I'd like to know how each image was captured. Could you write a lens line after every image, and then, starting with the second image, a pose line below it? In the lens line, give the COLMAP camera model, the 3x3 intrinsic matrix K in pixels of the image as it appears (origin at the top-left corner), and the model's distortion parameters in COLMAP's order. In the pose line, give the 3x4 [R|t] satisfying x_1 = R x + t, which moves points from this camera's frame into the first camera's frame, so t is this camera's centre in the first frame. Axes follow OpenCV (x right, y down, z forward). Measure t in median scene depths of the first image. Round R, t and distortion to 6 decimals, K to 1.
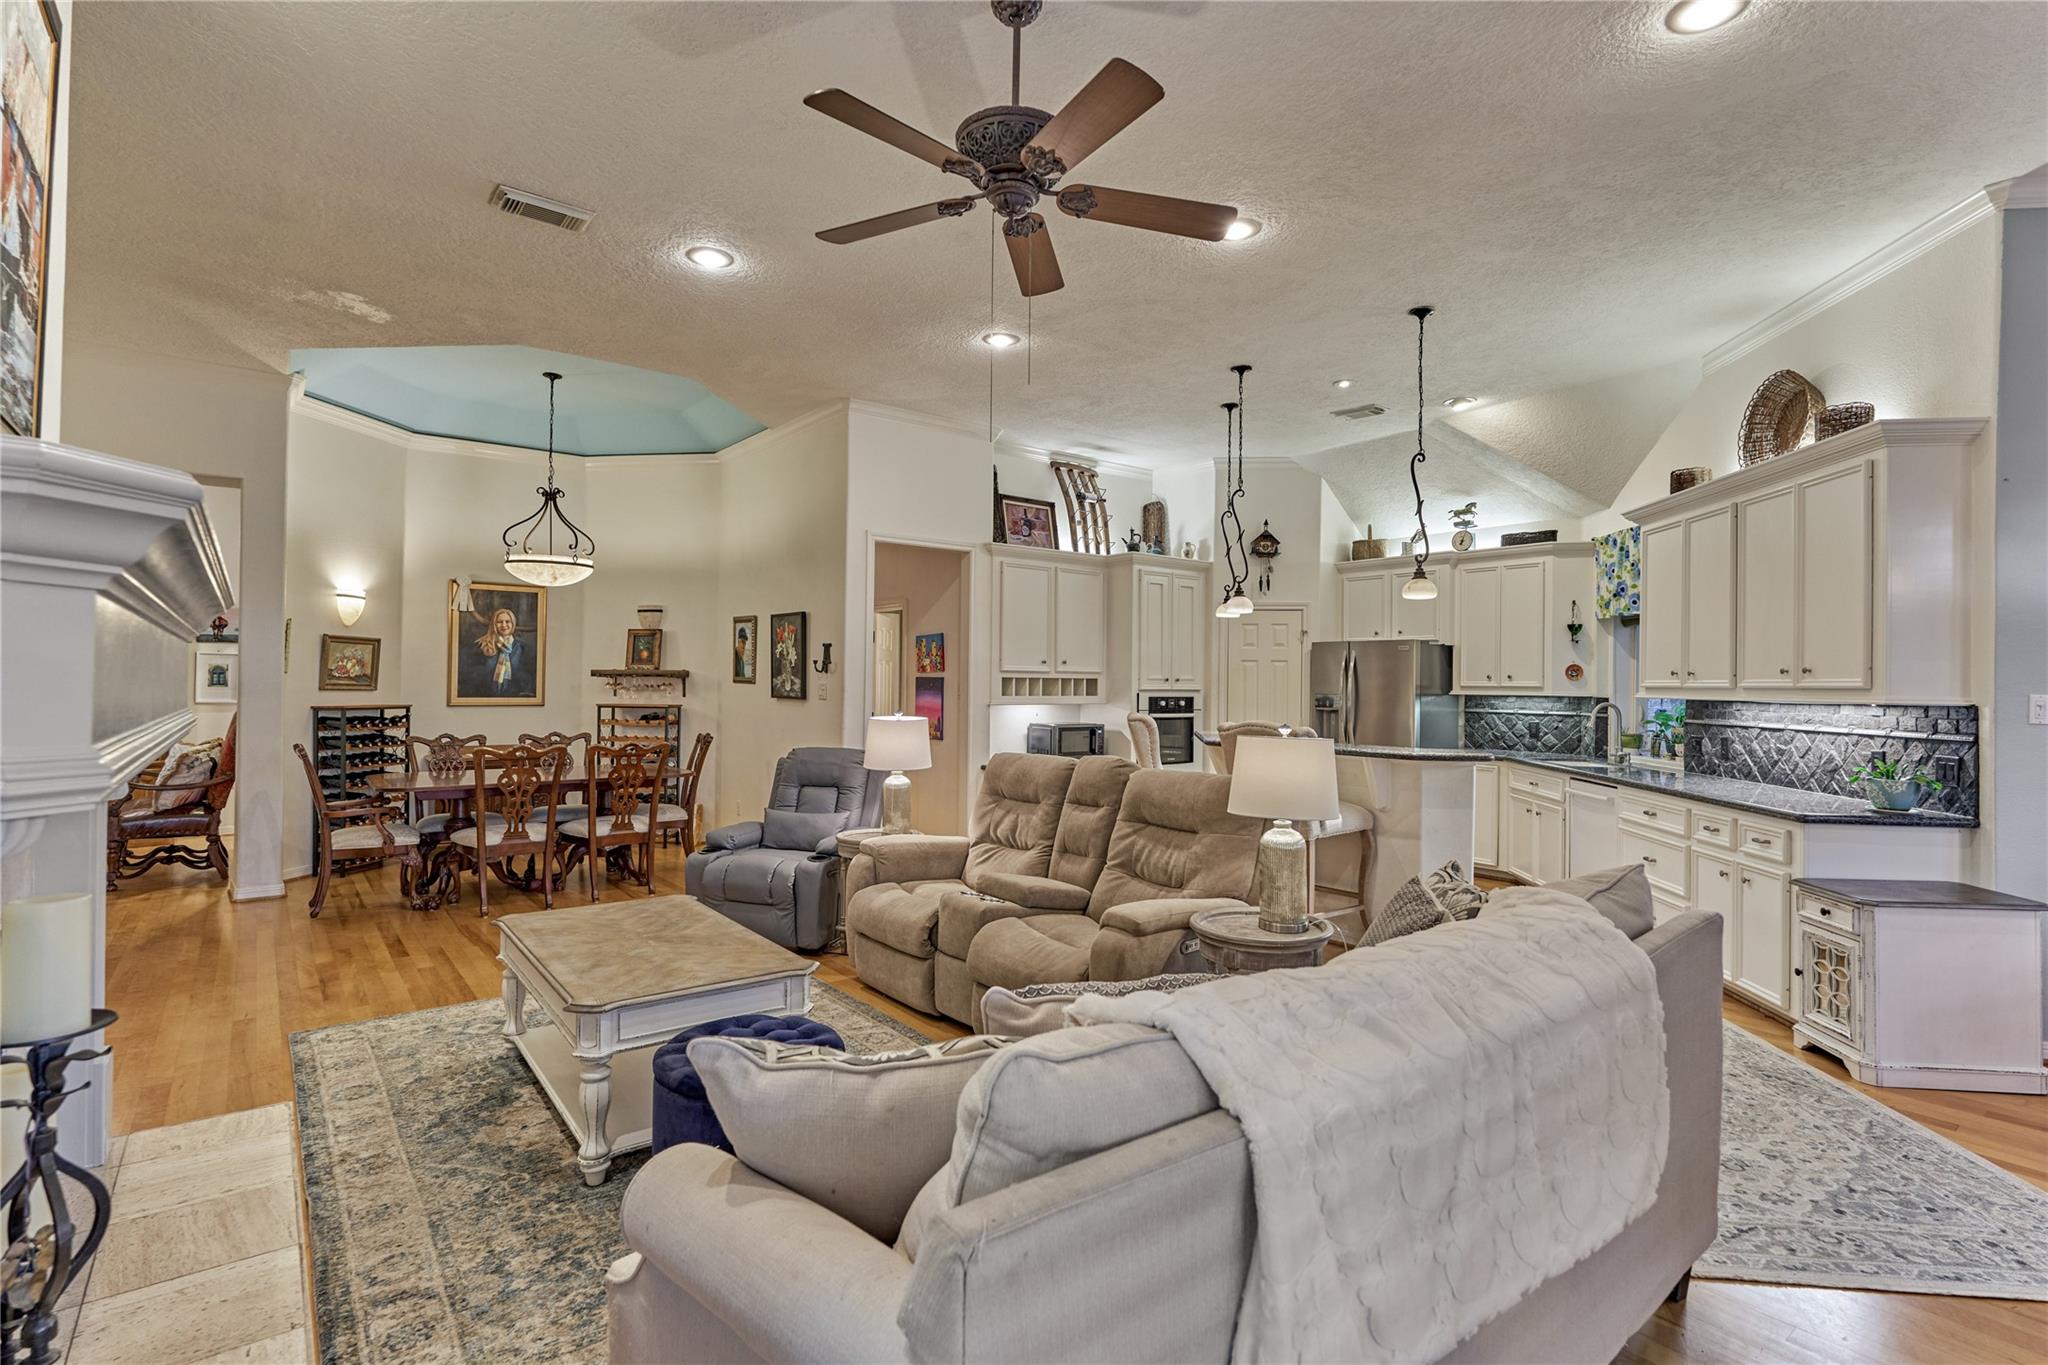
lens RADIAL K [[976.1, 0, 1024.4], [0, 976.1, 673.3], [0, 0, 1]] dist [-0.004114, -0.000464]
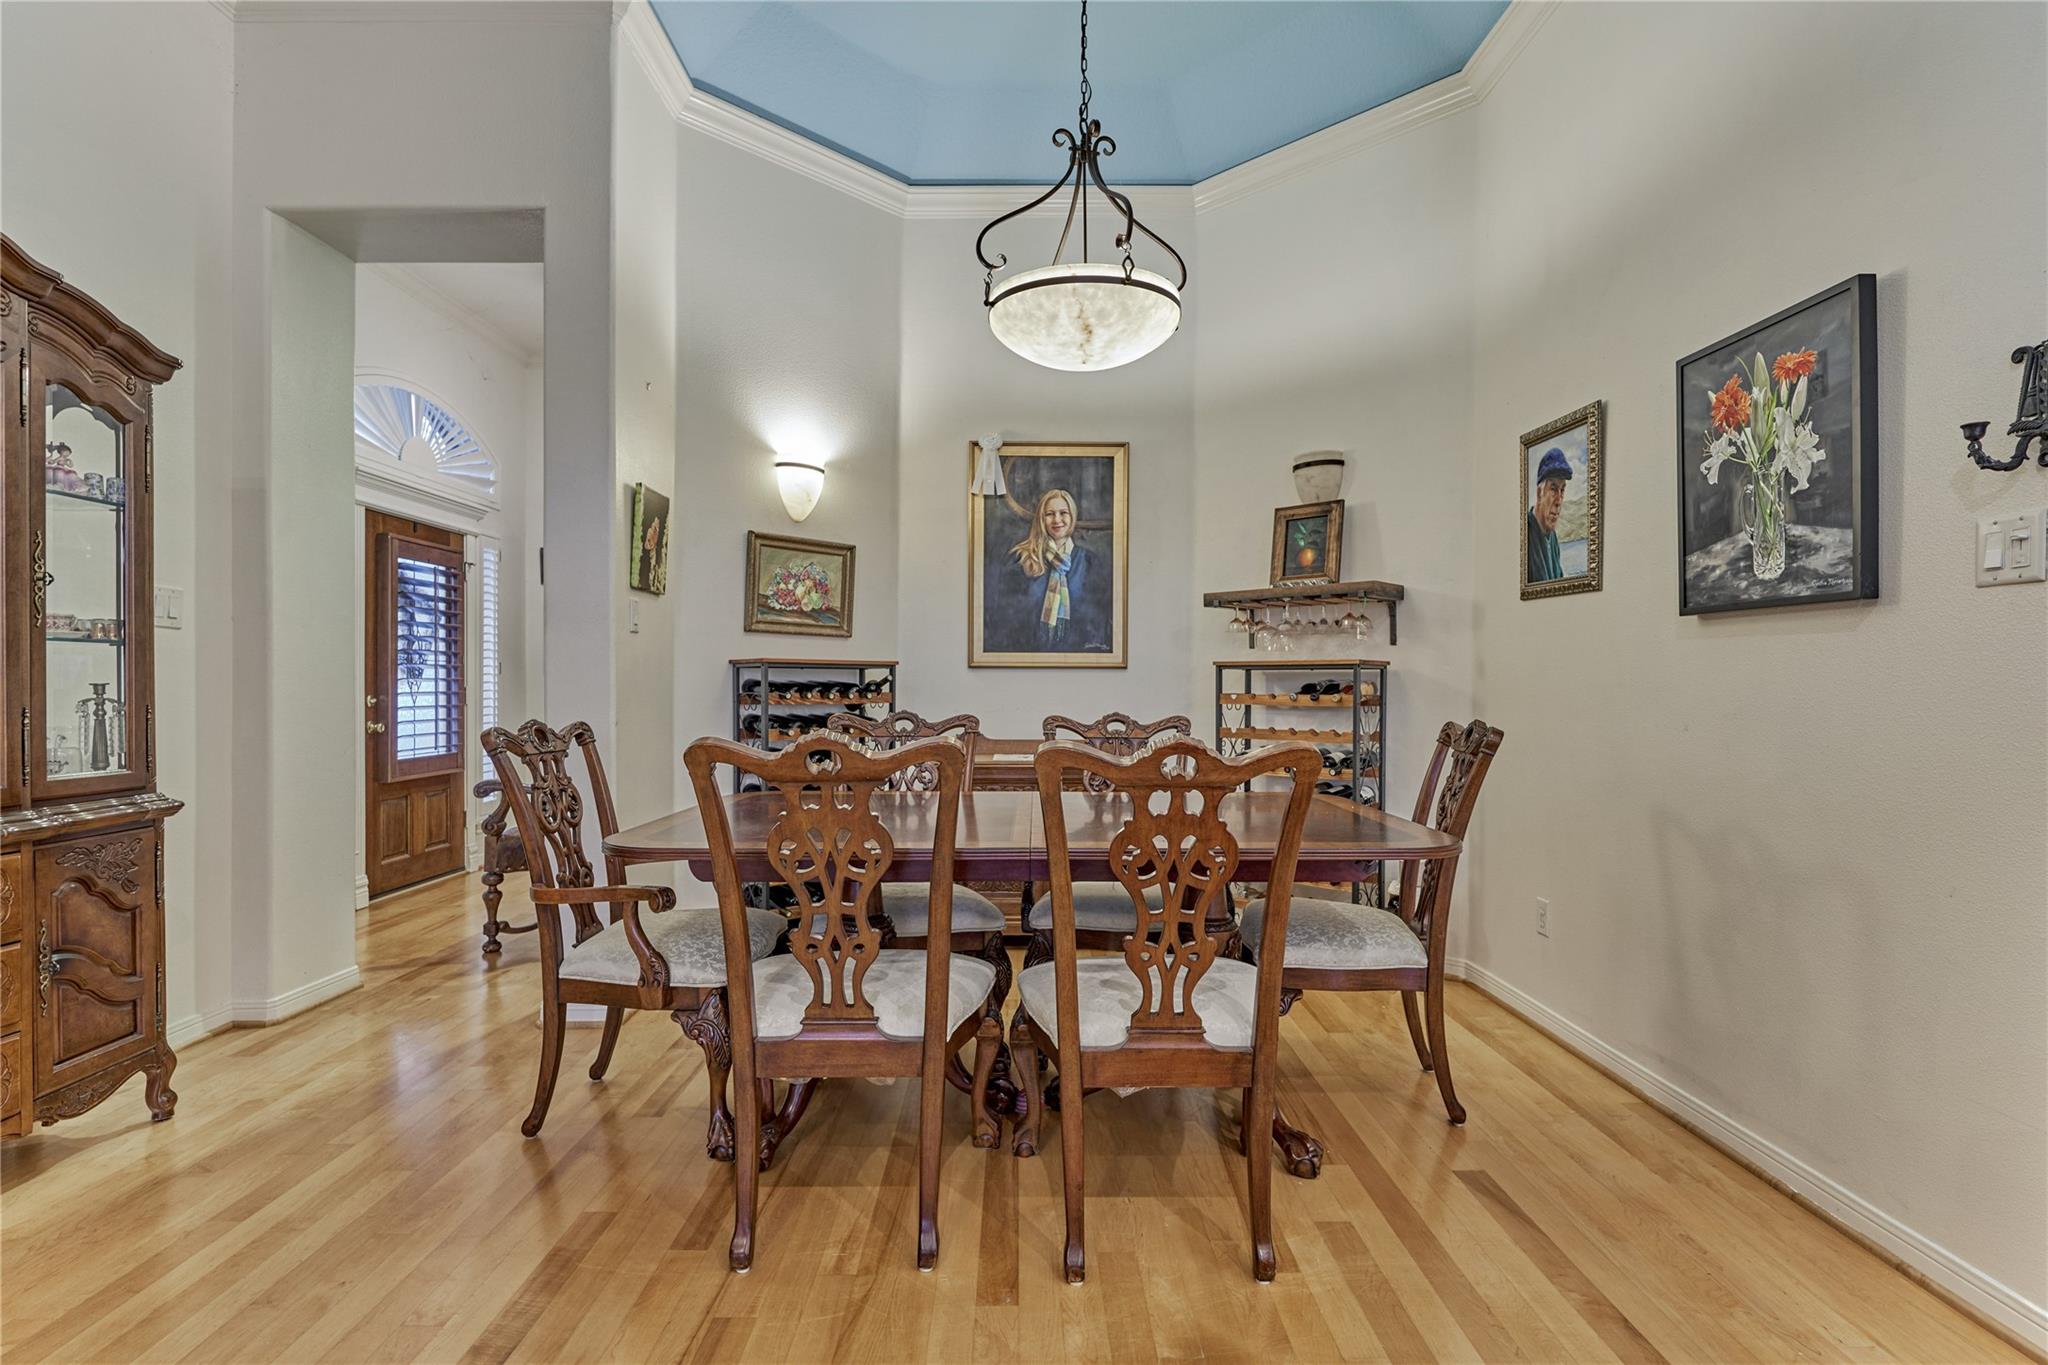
lens RADIAL K [[987.3, 0, 1028.8], [0, 987.3, 684.9], [0, 0, 1]] dist [-0.005831, -0.000011]
pose [[0.792228, -0.006379, -0.610192, -0.235196], [0.011853, 0.999918, 0.004936, 0.044516], [0.610110, -0.011143, 0.792238, 0.616274]]
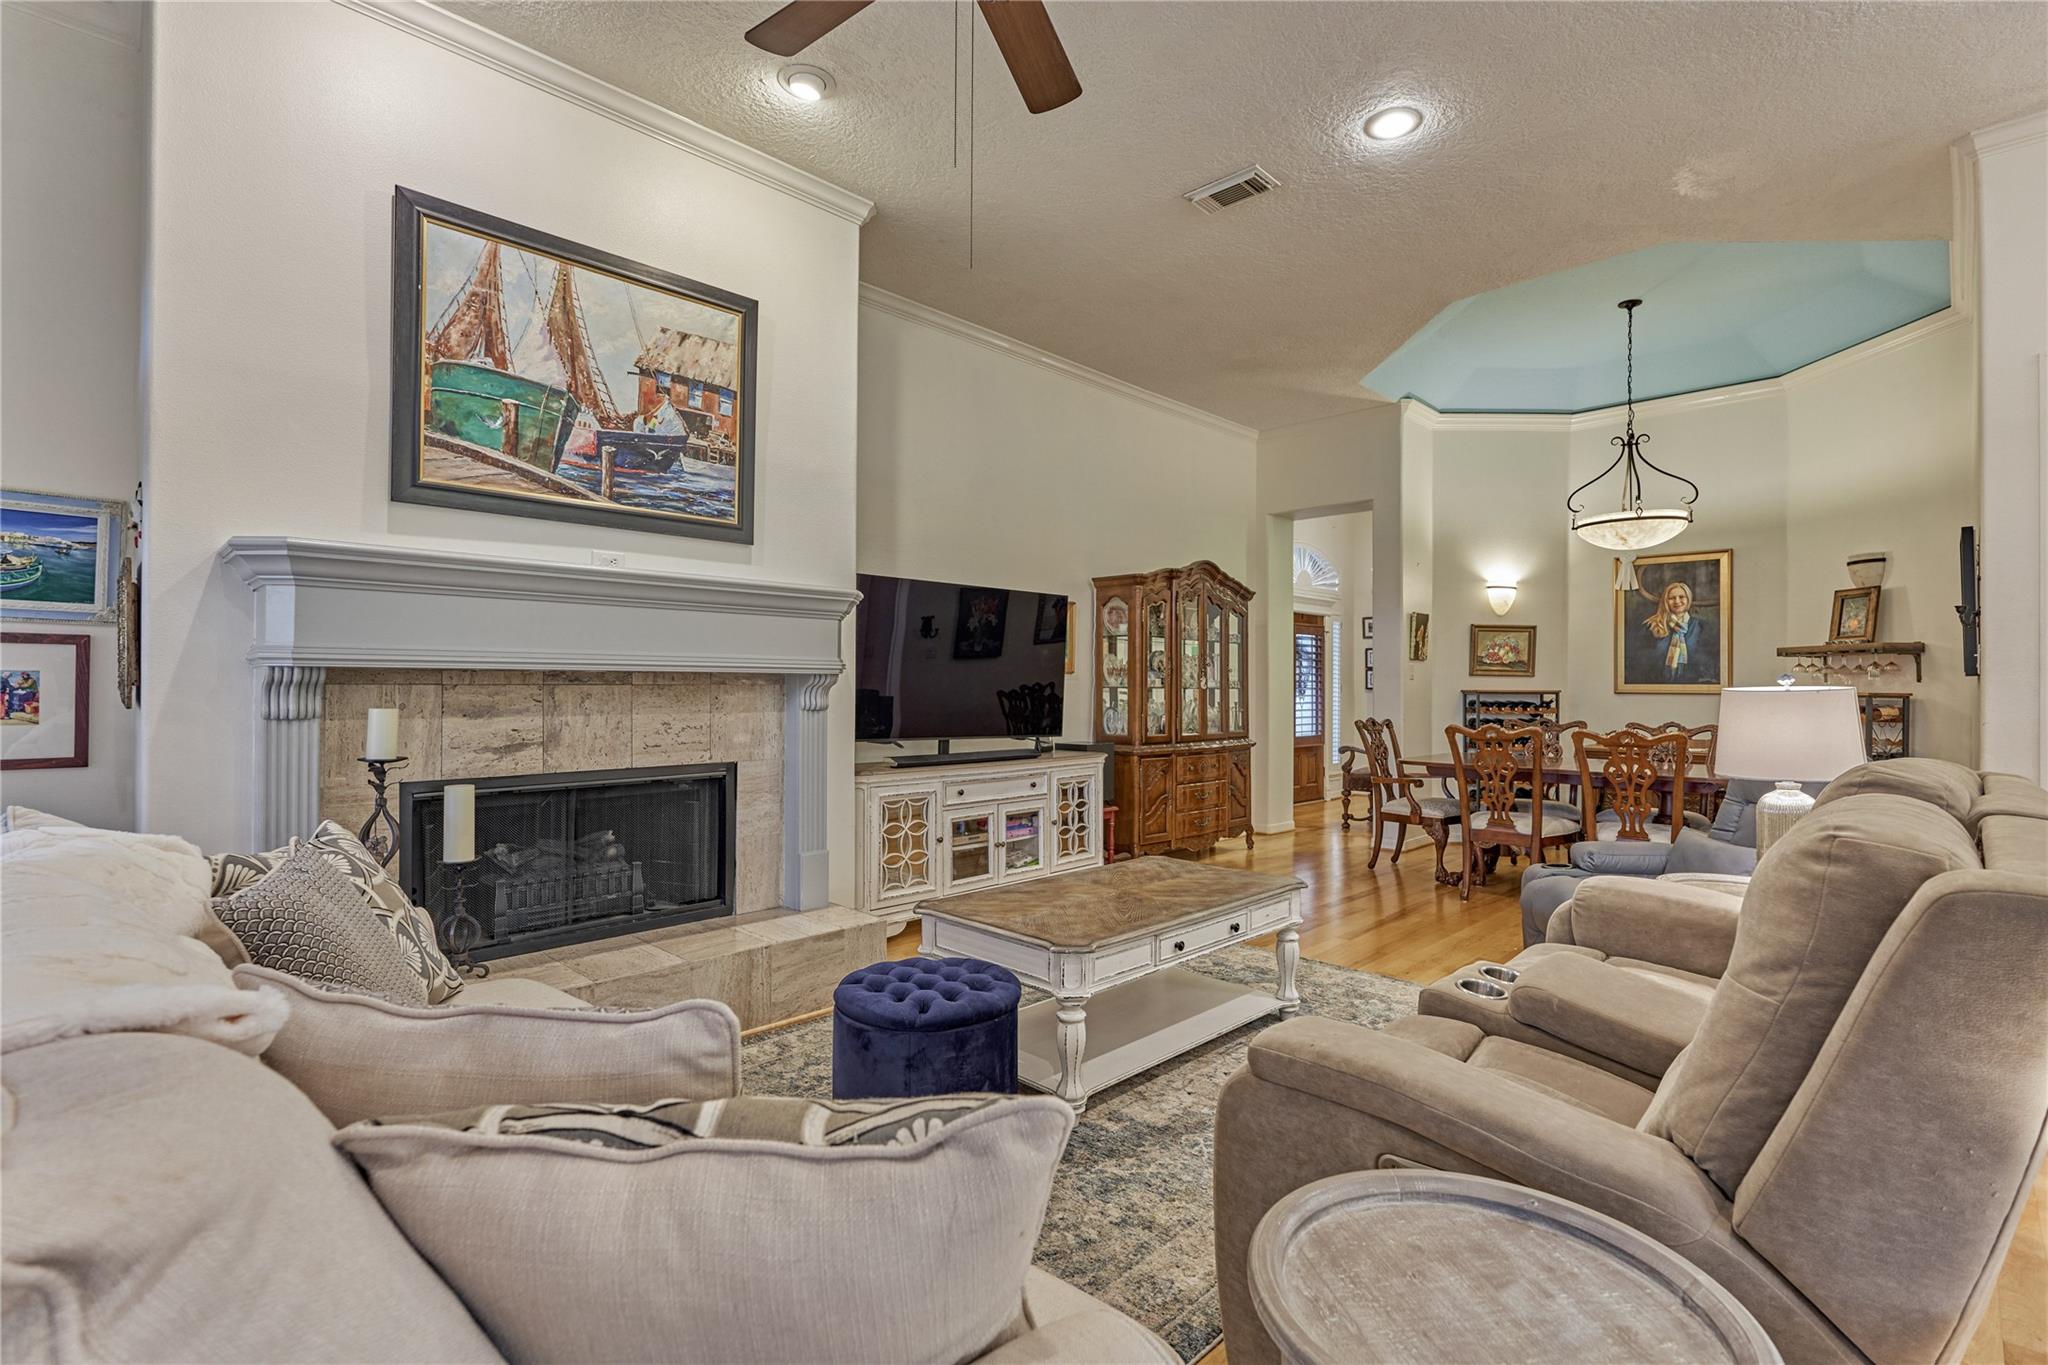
lens RADIAL K [[940.6, 0, 1030.7], [0, 940.6, 678.6], [0, 0, 1]] dist [-0.001400, 0.000137]
pose [[0.131739, -0.016216, -0.991152, 0.246955], [0.007097, 0.999856, -0.015415, 0.031766], [0.991259, -0.005004, 0.131835, 0.351835]]
